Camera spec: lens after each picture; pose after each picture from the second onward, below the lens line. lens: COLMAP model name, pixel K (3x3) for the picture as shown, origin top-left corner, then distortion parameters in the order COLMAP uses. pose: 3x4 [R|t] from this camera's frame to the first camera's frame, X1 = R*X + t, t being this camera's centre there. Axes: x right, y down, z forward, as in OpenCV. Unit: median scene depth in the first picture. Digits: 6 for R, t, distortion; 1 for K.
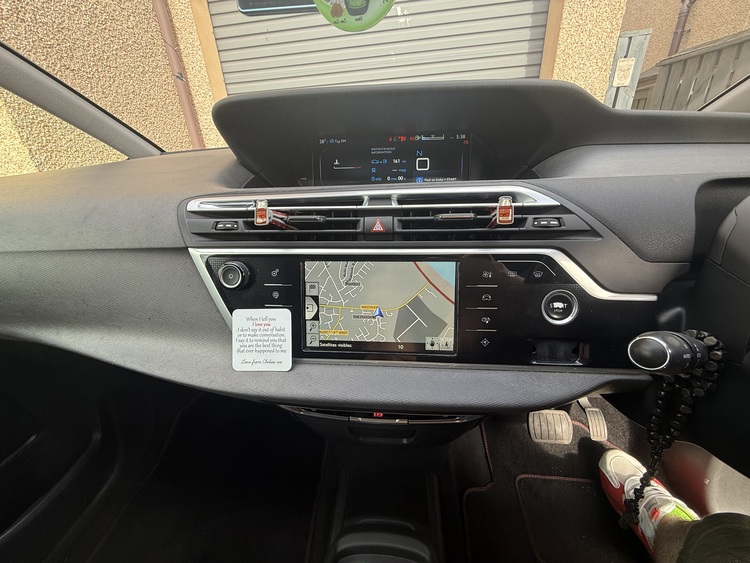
lens RADIAL K [[301.2, 0, 375.1], [0, 301.2, 281.0], [0, 0, 1]] dist [-0.001712, 0.000159]
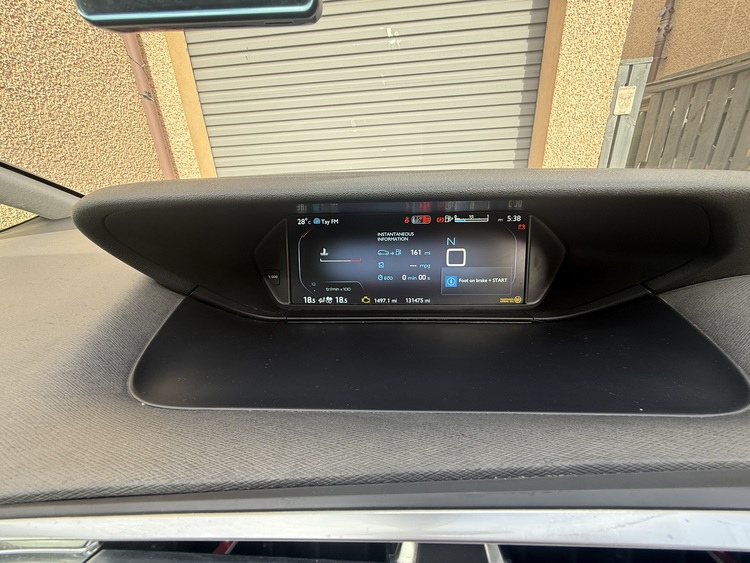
lens RADIAL K [[301.2, 0, 375.9], [0, 301.2, 281.6], [0, 0, 1]] dist [-0.001712, 0.000159]
pose [[0.998913, -0.010515, 0.045406, -0.013152], [0.012271, 0.999181, -0.038569, -0.086276], [-0.044964, 0.039084, 0.998224, 0.097397]]
